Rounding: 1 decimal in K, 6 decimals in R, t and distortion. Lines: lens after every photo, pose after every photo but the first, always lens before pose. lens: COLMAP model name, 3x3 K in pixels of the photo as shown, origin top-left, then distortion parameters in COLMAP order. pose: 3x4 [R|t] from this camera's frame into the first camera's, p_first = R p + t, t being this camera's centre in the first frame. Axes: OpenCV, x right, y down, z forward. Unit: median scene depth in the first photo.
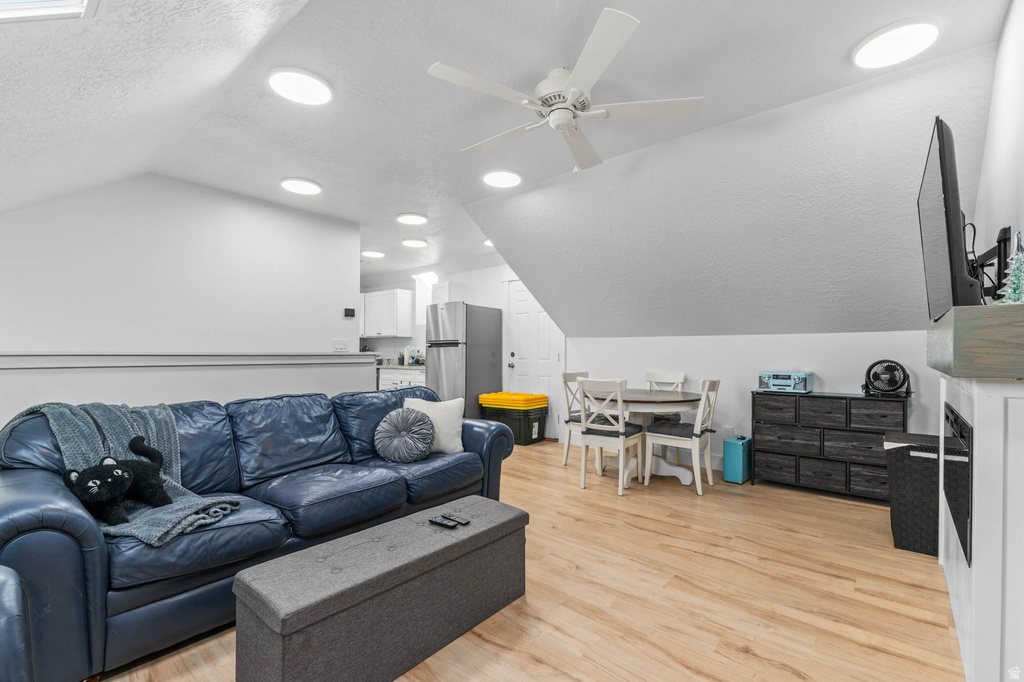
lens RADIAL K [[452.8, 0, 512.6], [0, 452.8, 348.2], [0, 0, 1]] dist [0.031190, 0.000511]
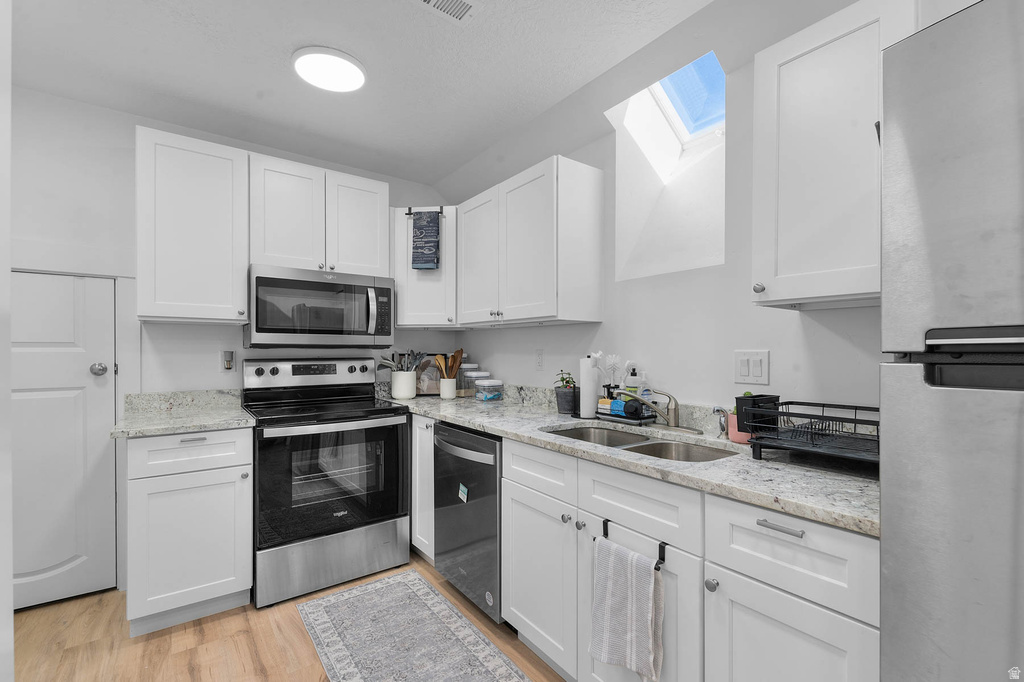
lens RADIAL K [[452.8, 0, 512.2], [0, 452.8, 345.6], [0, 0, 1]] dist [0.031190, 0.000511]
pose [[0.973767, -0.001388, -0.227541, -0.346049], [0.001014, 0.999998, -0.001763, -0.013080], [0.227543, 0.001486, 0.973767, 1.132923]]
